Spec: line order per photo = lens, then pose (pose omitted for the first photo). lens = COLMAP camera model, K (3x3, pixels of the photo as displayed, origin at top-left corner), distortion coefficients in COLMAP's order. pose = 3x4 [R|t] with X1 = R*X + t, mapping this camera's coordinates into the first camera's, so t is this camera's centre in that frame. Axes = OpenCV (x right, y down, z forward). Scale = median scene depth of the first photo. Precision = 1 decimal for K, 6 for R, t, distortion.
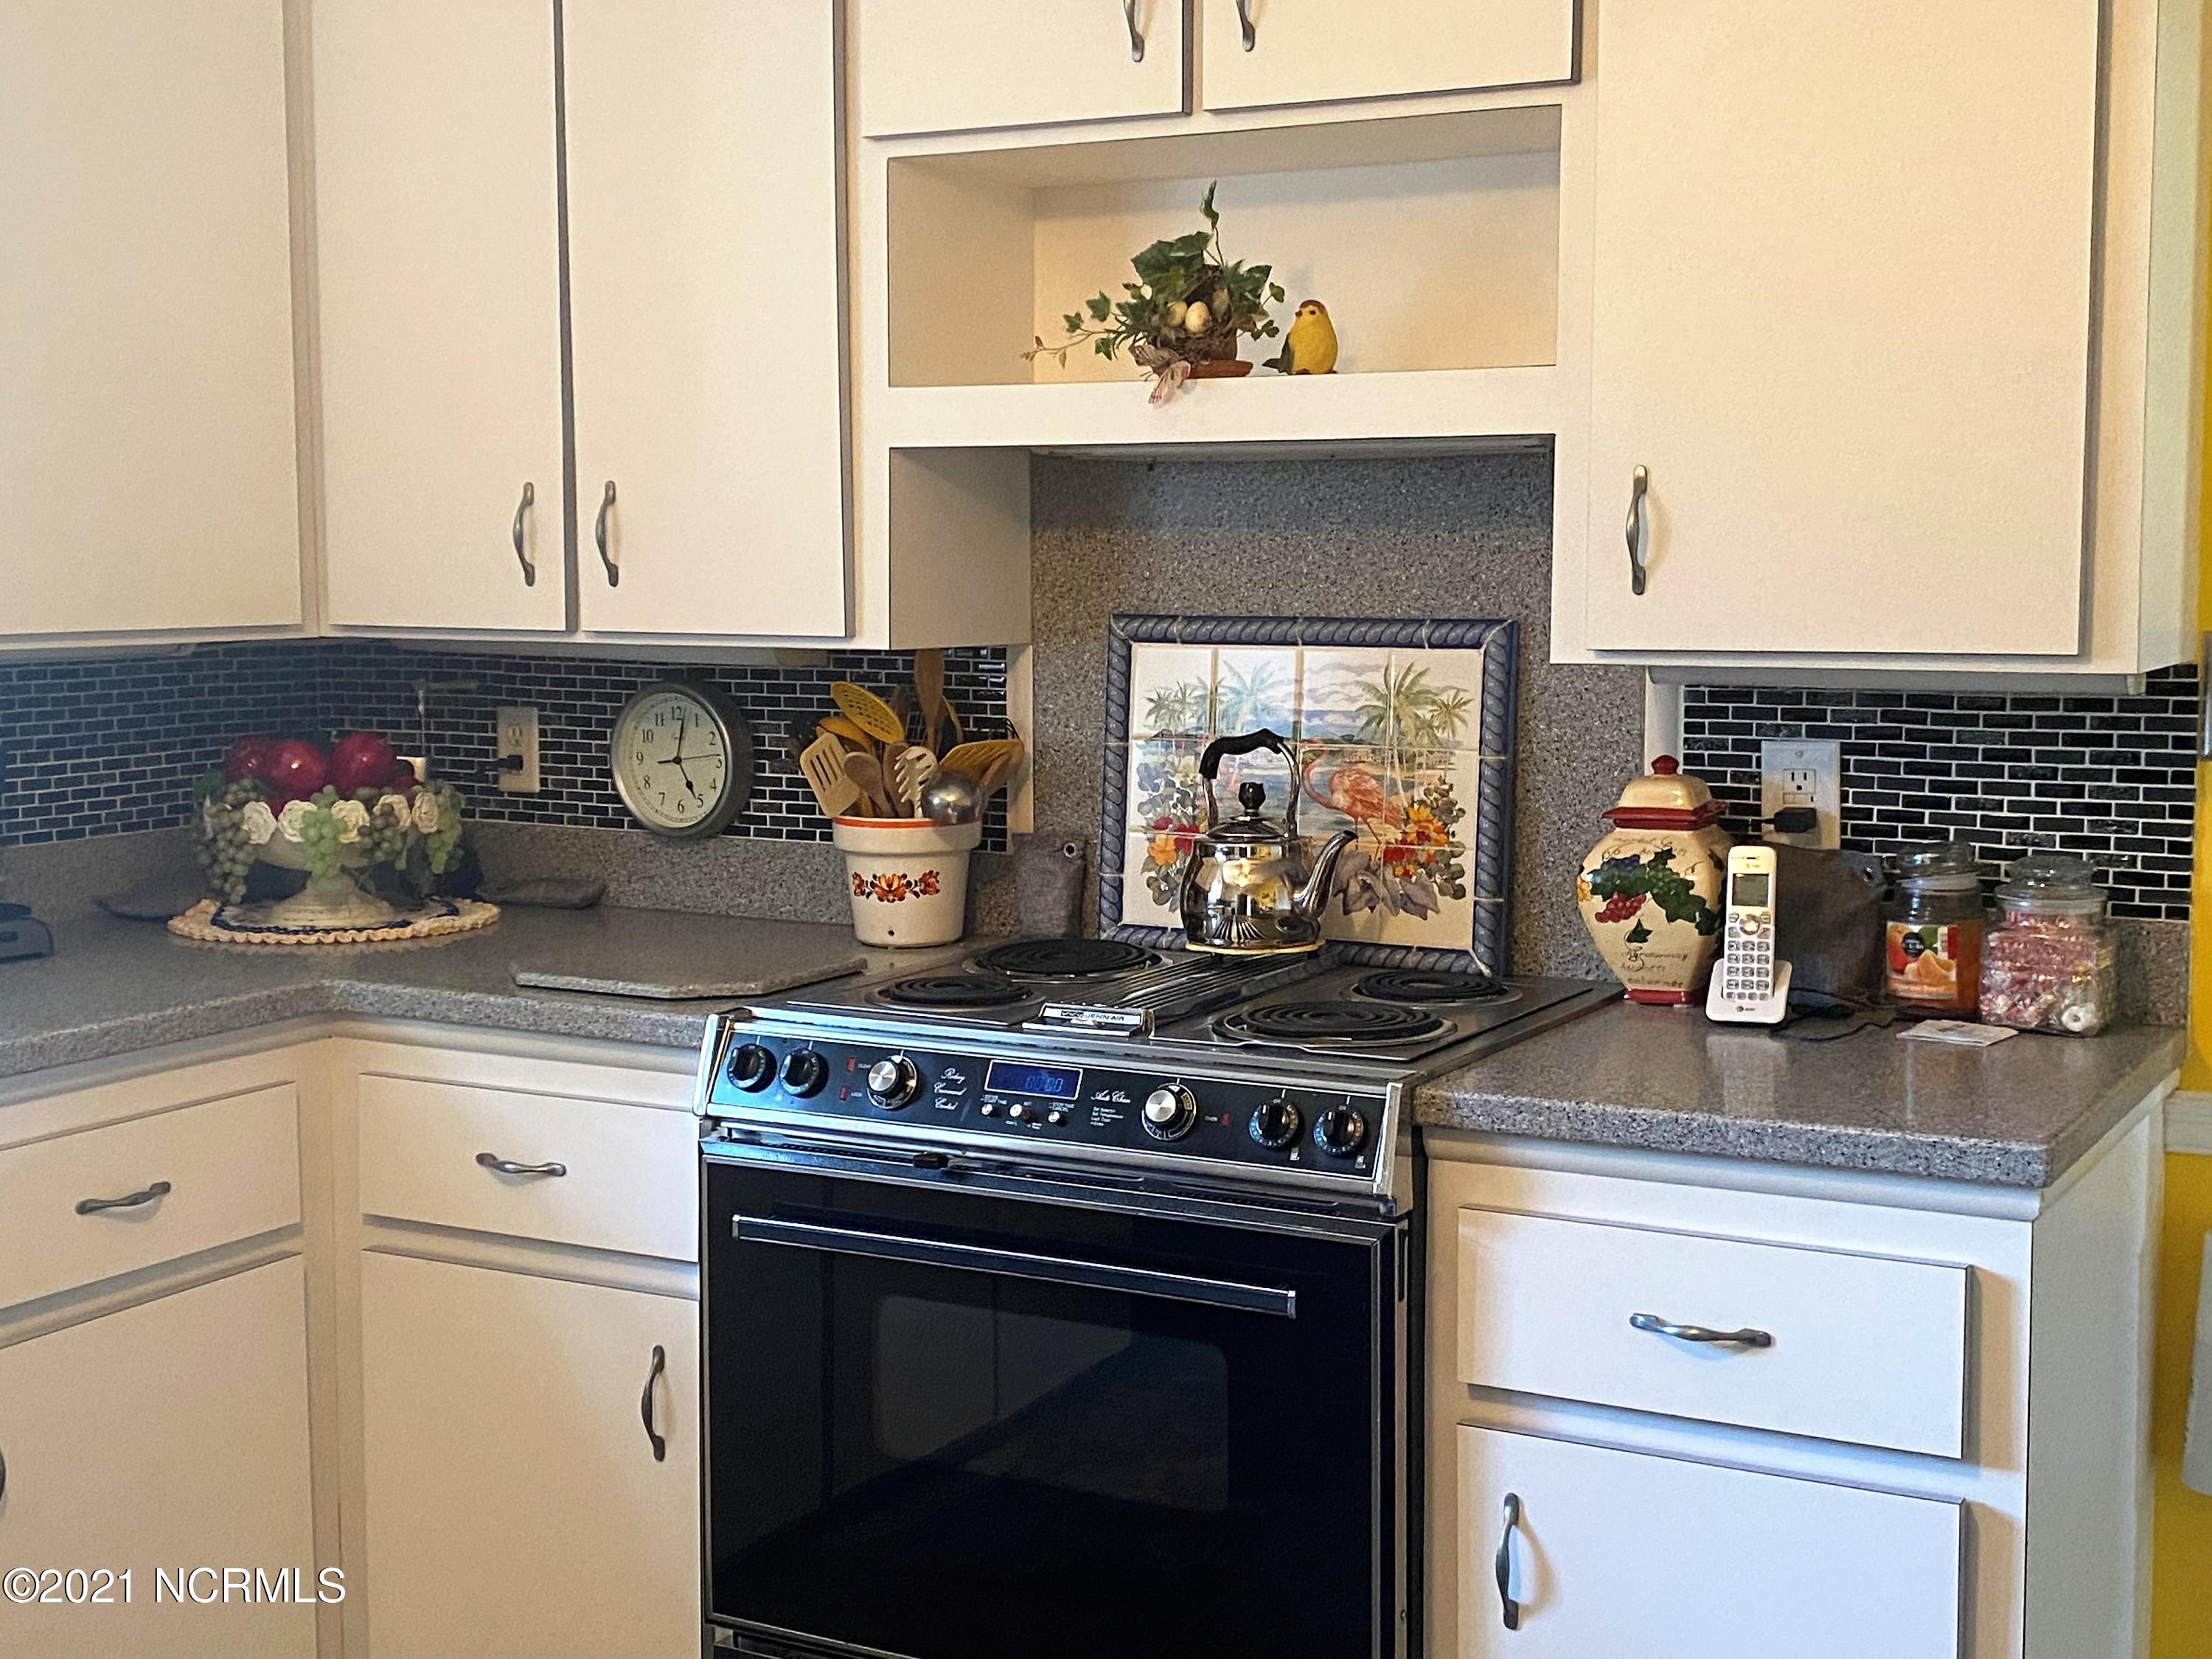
lens RADIAL K [[2880.8, 0, 1108.7], [0, 2880.8, 839.7], [0, 0, 1]] dist [0.108917, 0.000000]
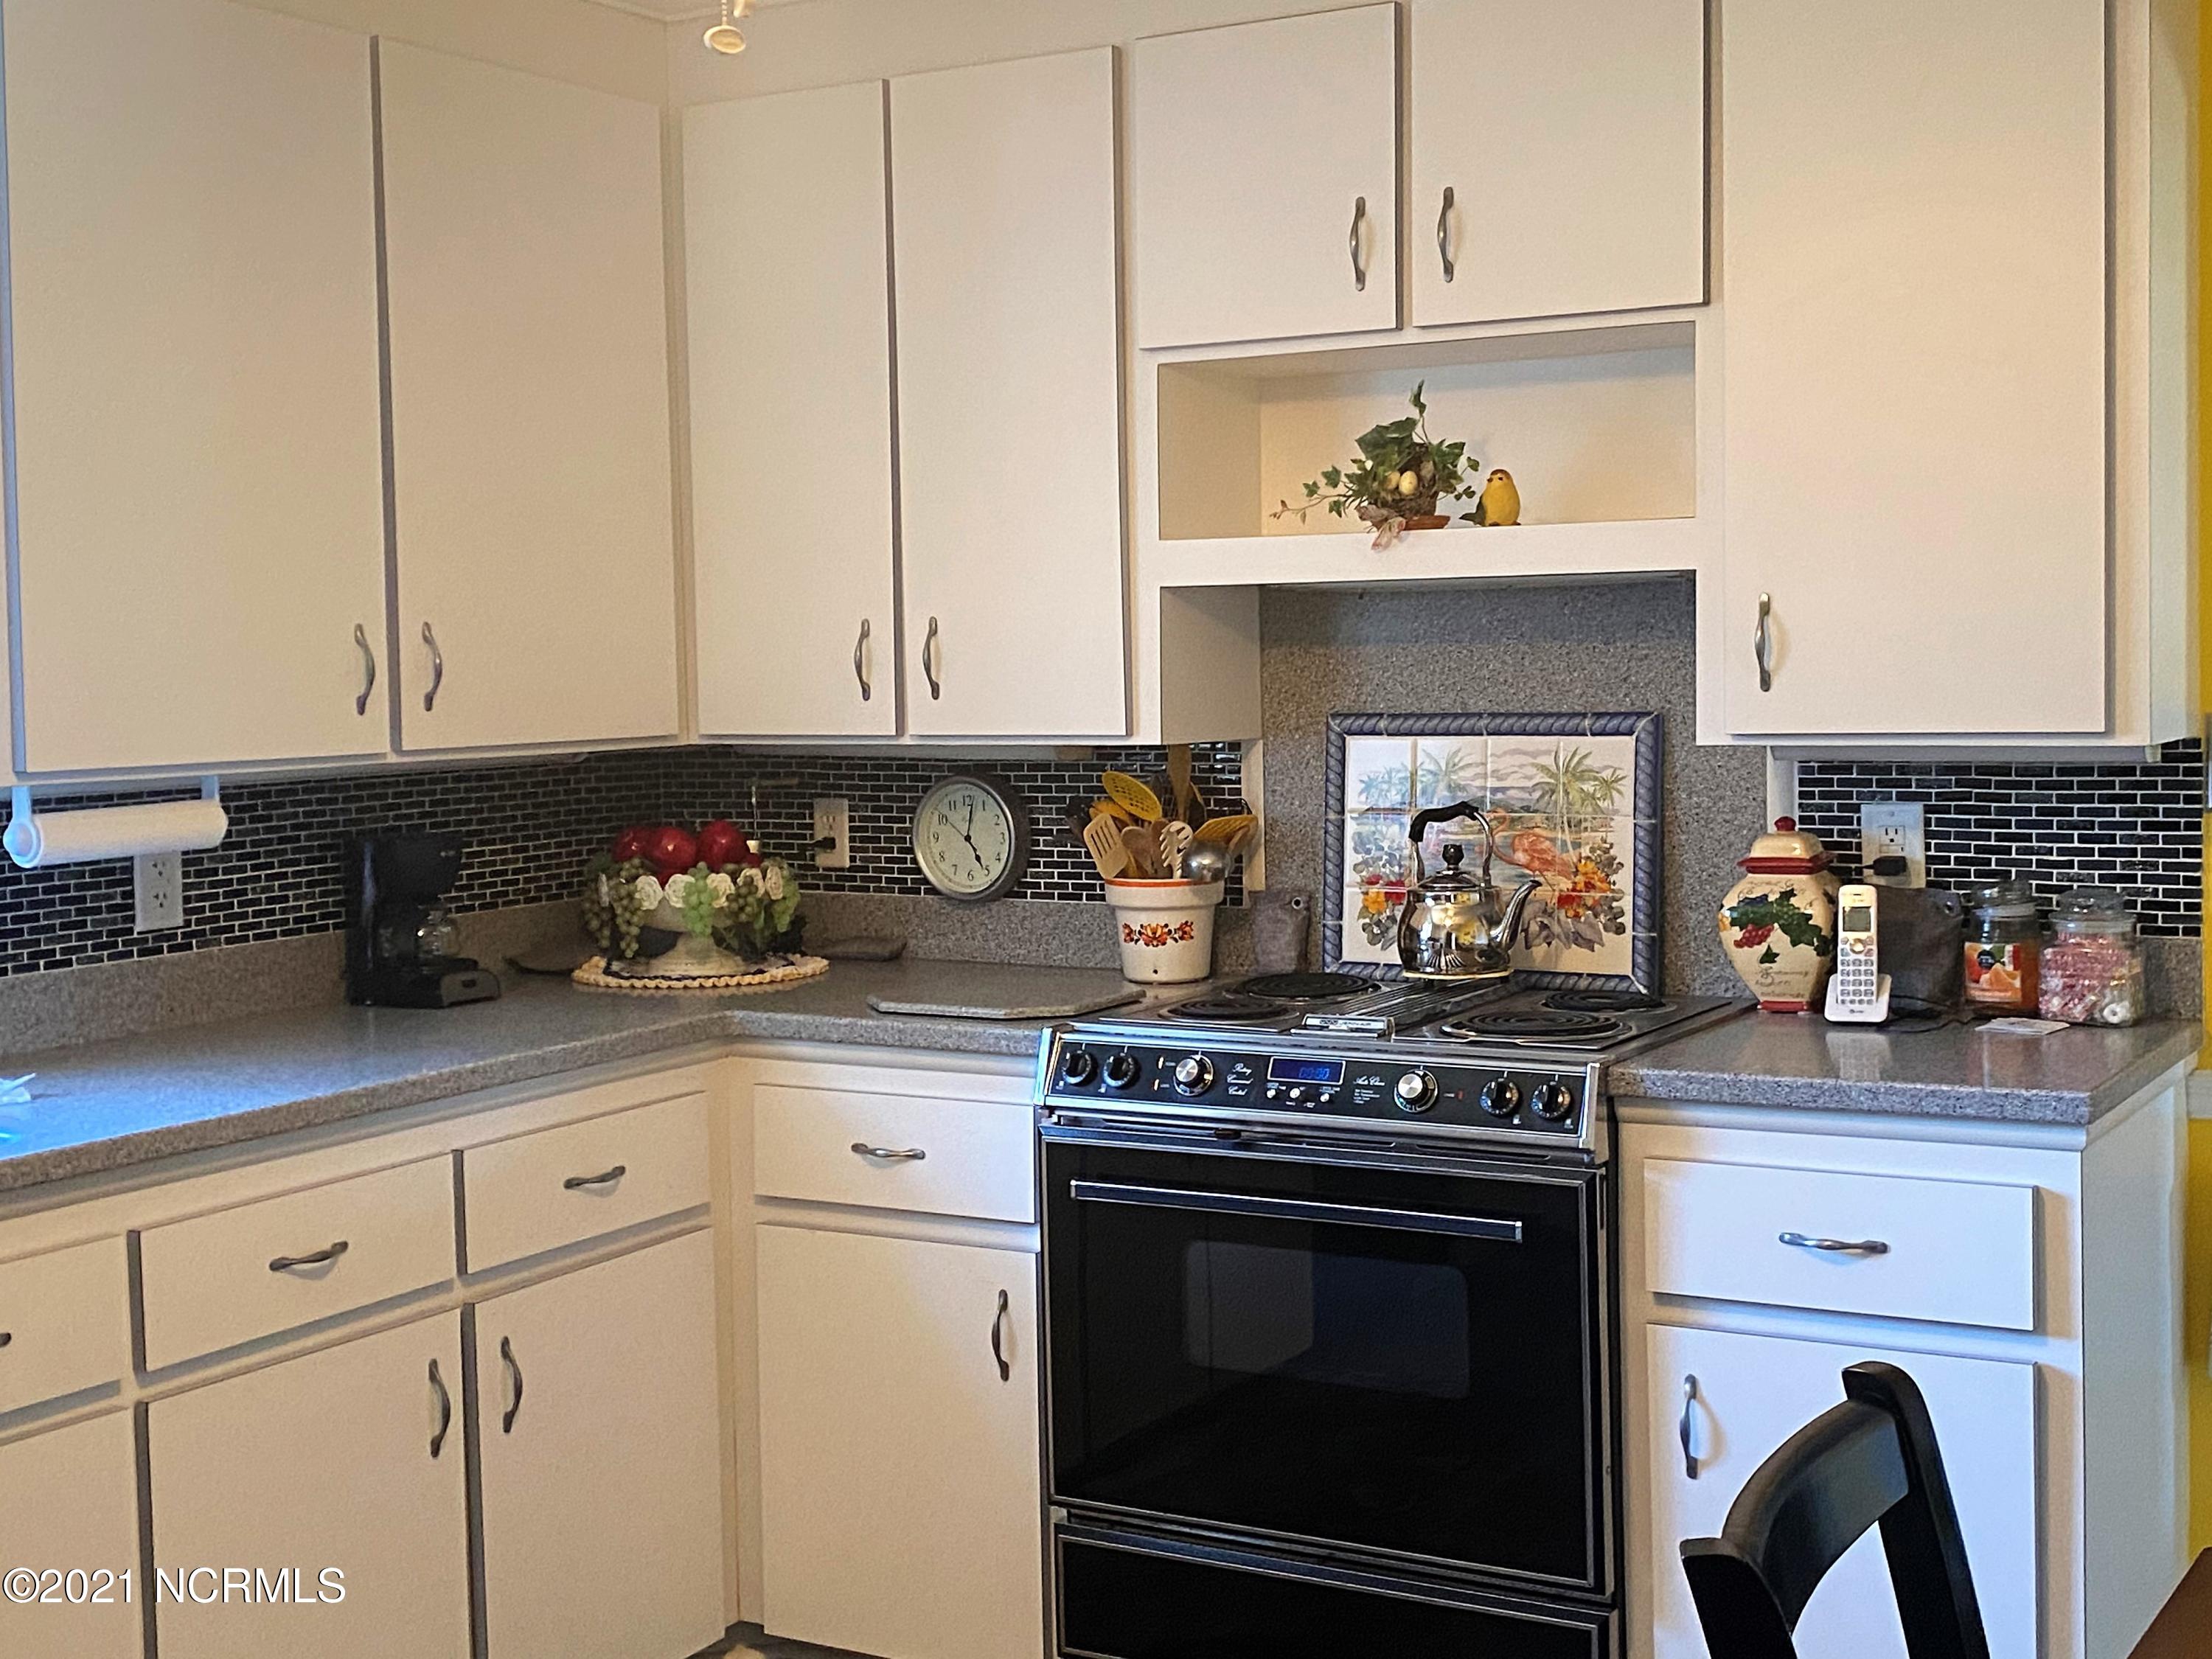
lens RADIAL K [[2880.8, 0, 1091.6], [0, 2880.8, 812.9], [0, 0, 1]] dist [0.108917, 0.000000]
pose [[0.999560, -0.016294, -0.024785, -0.080833], [0.015180, 0.998895, -0.044471, 0.021289], [0.025482, 0.044076, 0.998703, -0.282761]]
